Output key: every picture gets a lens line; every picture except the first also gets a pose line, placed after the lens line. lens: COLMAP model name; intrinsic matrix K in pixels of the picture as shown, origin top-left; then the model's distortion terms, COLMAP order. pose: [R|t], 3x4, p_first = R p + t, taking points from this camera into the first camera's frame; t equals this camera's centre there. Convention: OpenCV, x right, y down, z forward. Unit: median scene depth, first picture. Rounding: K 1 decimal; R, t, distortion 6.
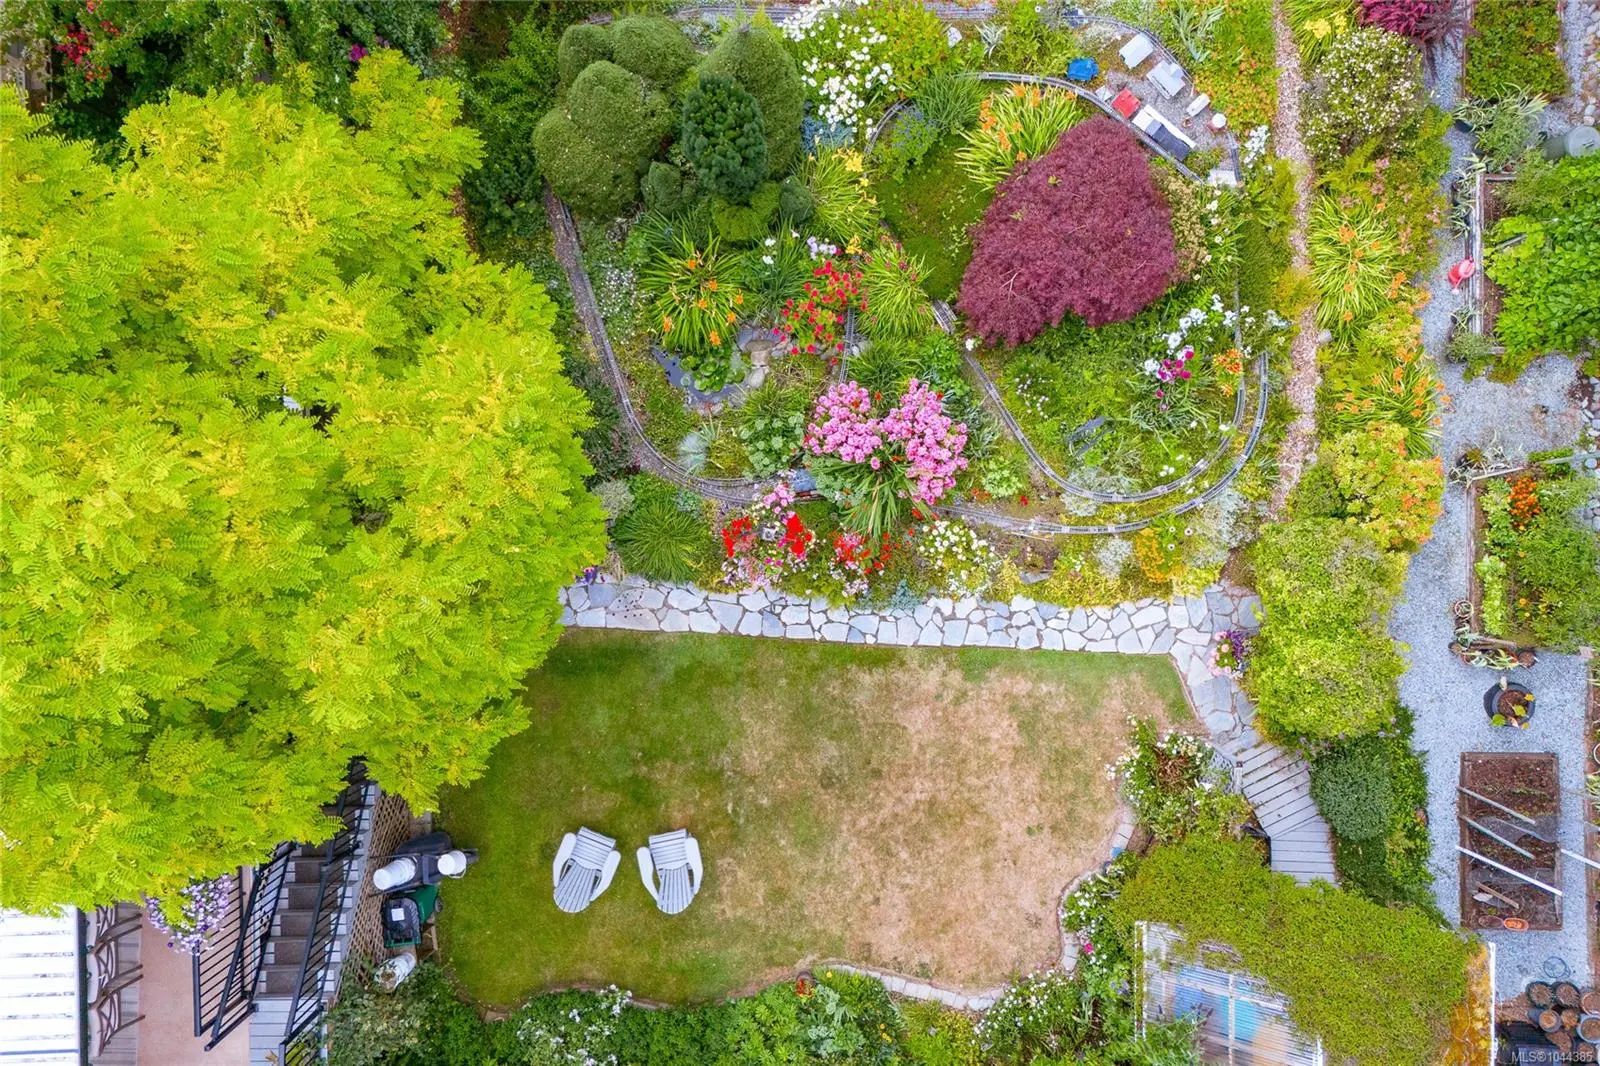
lens RADIAL K [[1111.0, 0, 788.3], [0, 1111.0, 524.3], [0, 0, 1]] dist [0.059793, -0.041549]
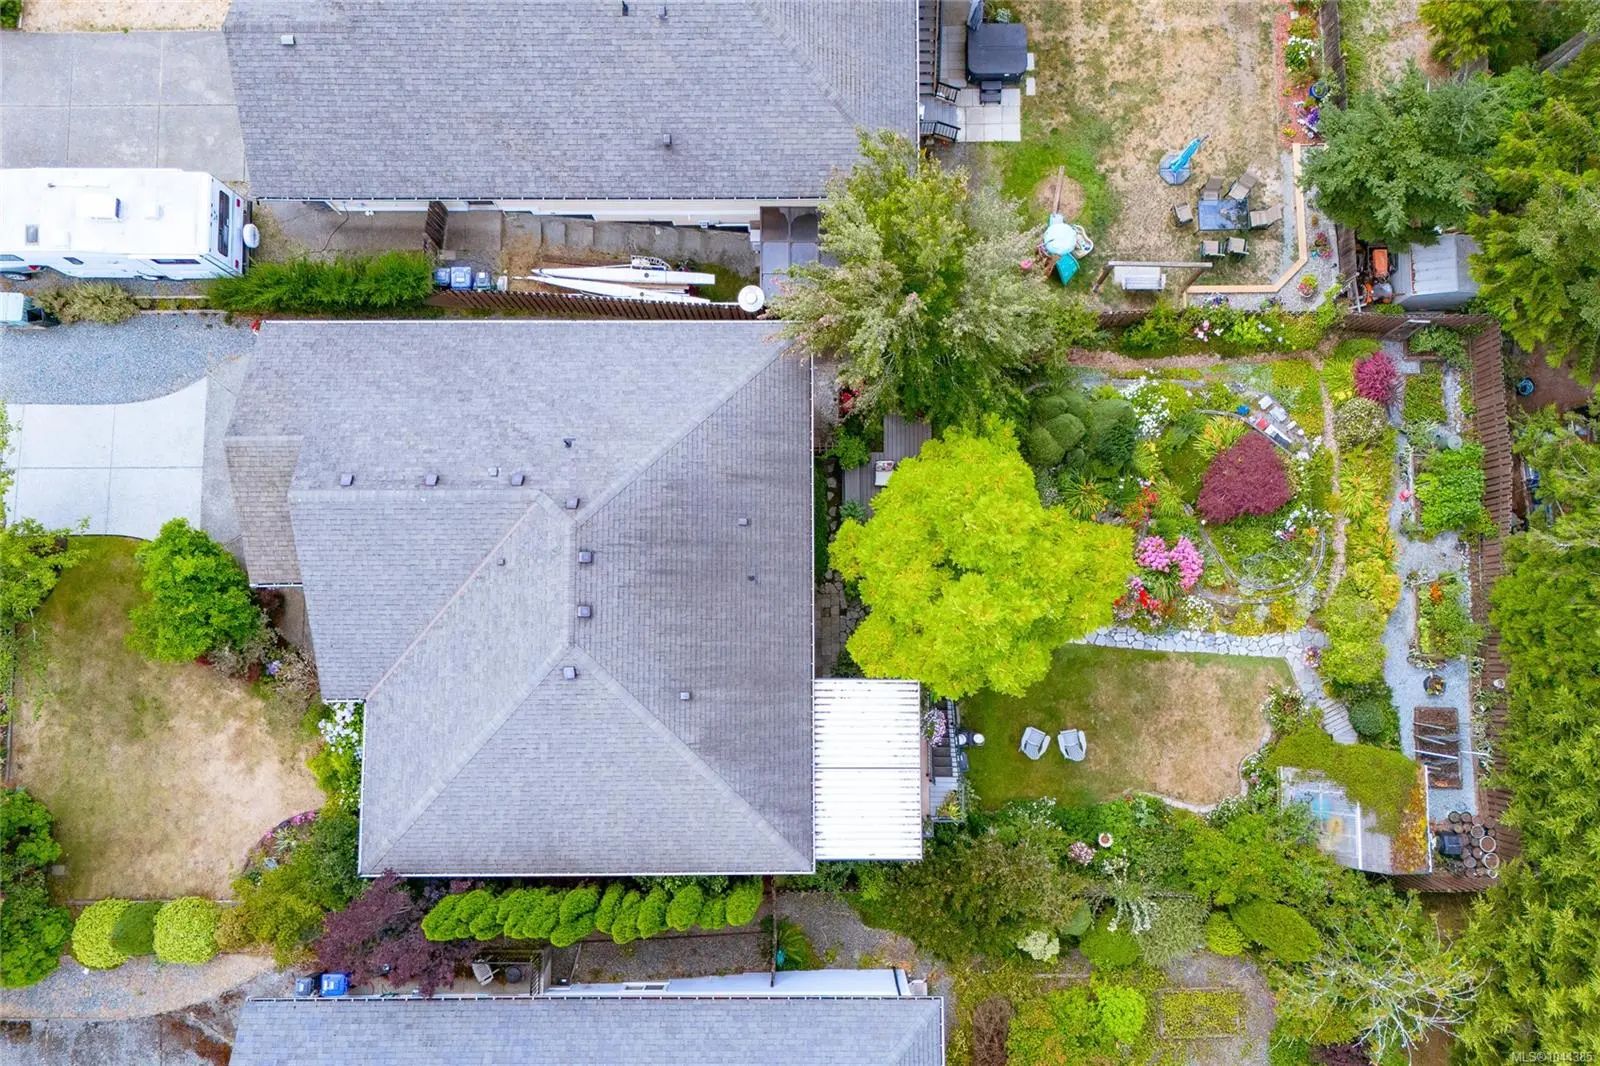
lens RADIAL K [[1111.0, 0, 793.5], [0, 1111.0, 542.3], [0, 0, 1]] dist [0.059793, -0.041549]
pose [[0.999718, 0.020137, 0.012592, -0.726065], [-0.018703, 0.994279, -0.105164, 0.147984], [-0.014637, 0.104899, 0.994375, -1.343696]]
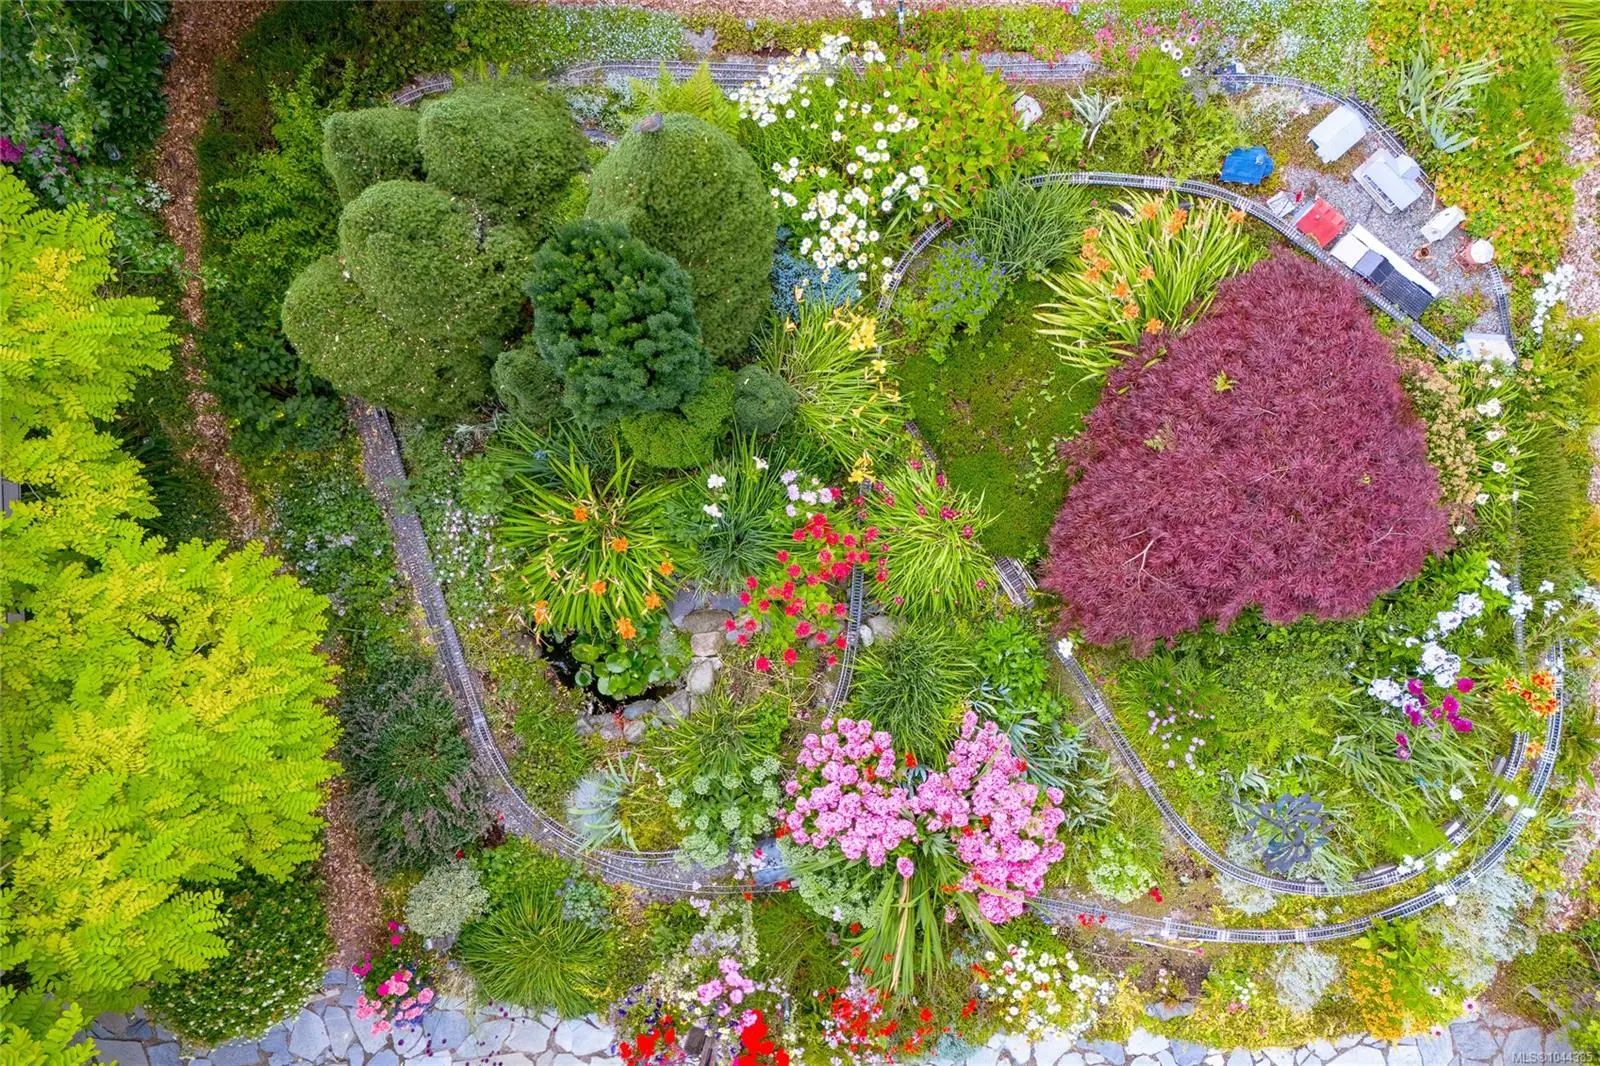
lens RADIAL K [[1111.0, 0, 790.3], [0, 1111.0, 521.4], [0, 0, 1]] dist [0.059793, -0.041549]
pose [[0.999992, -0.003984, -0.000907, 0.020833], [0.003983, 0.999991, -0.001448, -0.217628], [0.000913, 0.001445, 0.999999, 0.407014]]
